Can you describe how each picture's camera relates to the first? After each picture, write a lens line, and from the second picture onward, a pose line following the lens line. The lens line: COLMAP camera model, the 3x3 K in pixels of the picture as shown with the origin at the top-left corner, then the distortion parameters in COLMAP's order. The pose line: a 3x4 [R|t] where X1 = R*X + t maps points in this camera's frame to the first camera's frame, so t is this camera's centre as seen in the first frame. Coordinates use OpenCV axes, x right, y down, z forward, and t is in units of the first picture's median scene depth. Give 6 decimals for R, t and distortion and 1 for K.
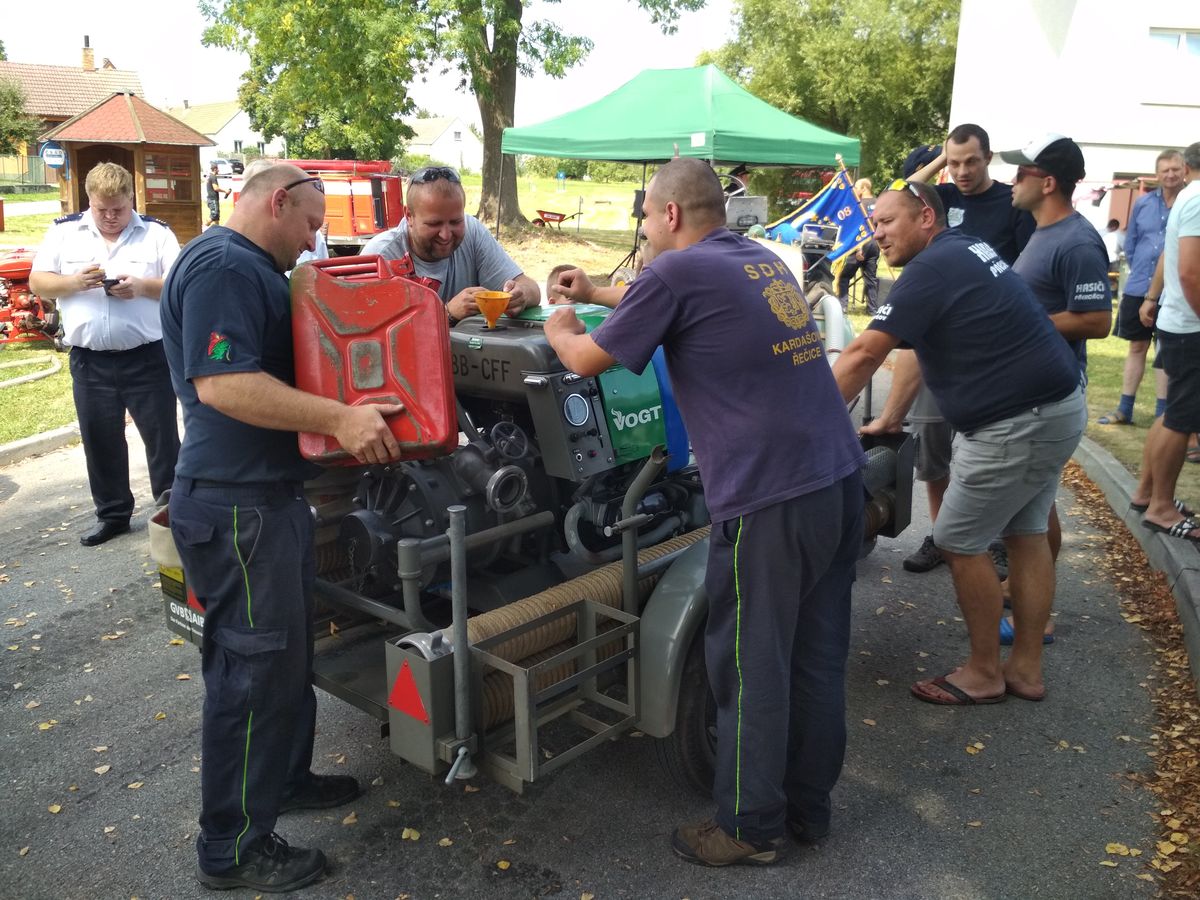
lens RADIAL K [[1077.0, 0, 606.3], [0, 1077.0, 446.5], [0, 0, 1]] dist [0.116624, -0.261206]
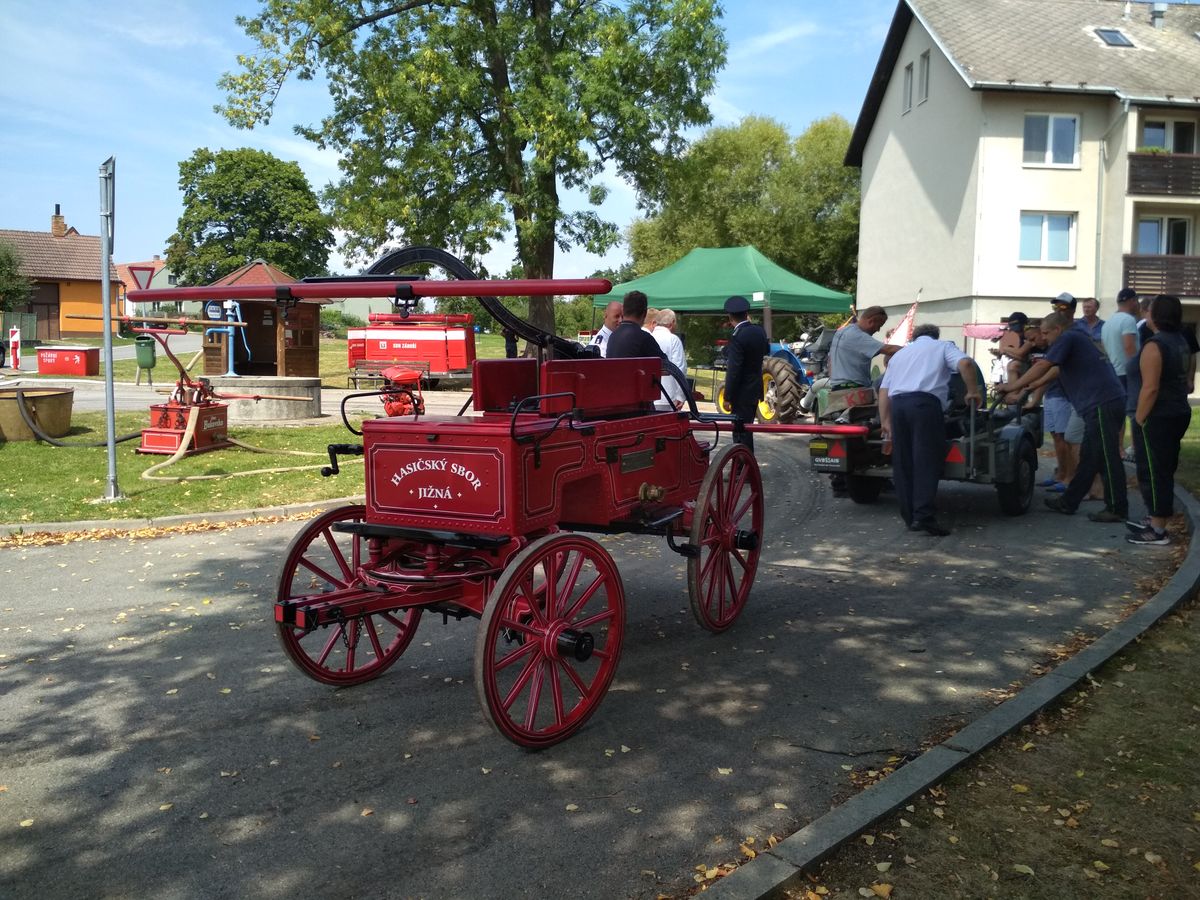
lens RADIAL K [[1096.6, 0, 611.8], [0, 1096.6, 414.6], [0, 0, 1]] dist [-0.004395, -0.004625]
pose [[0.992486, -0.018272, 0.120983, -0.095950], [0.038085, 0.985800, -0.163549, 0.034132], [-0.116276, 0.166928, 0.979089, -0.125269]]
